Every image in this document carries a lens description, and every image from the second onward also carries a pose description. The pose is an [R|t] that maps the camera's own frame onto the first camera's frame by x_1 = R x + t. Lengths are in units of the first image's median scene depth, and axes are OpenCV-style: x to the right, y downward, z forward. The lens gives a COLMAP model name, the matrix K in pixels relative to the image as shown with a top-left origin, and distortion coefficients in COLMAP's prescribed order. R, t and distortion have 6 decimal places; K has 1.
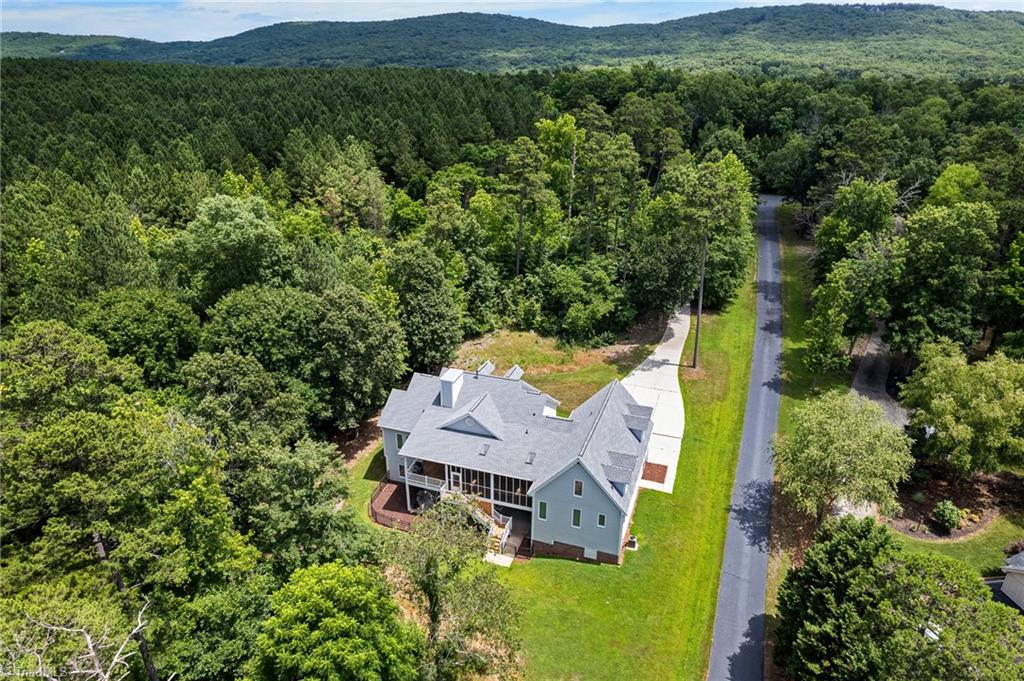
lens RADIAL K [[636.5, 0, 512.0], [0, 636.5, 340.3], [0, 0, 1]] dist [-0.032259, 0.010828]
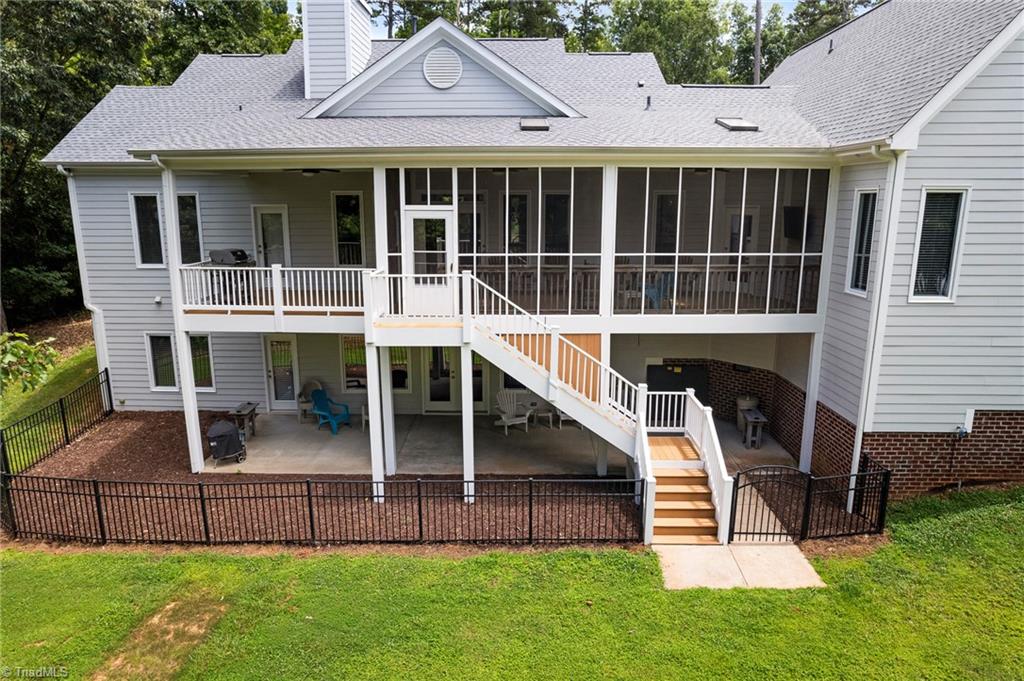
lens RADIAL K [[636.5, 0, 516.2], [0, 636.5, 343.7], [0, 0, 1]] dist [-0.032259, 0.010828]
pose [[0.949125, -0.068047, 0.307460, -0.129518], [0.121732, 0.979754, -0.158946, 0.292785], [-0.290420, 0.188287, 0.938192, 0.804816]]
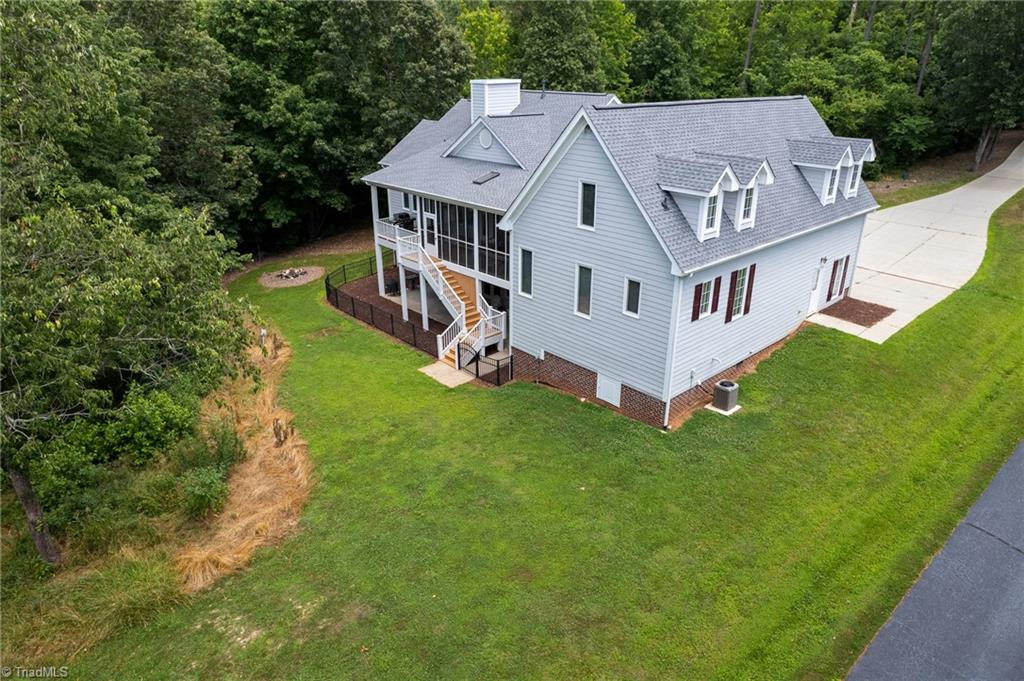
lens RADIAL K [[636.5, 0, 518.0], [0, 636.5, 341.8], [0, 0, 1]] dist [-0.032259, 0.010828]
pose [[0.885512, 0.186769, -0.425424, 0.227871], [-0.178386, 0.982137, 0.059870, 0.271071], [0.429007, 0.022874, 0.903011, 0.553041]]
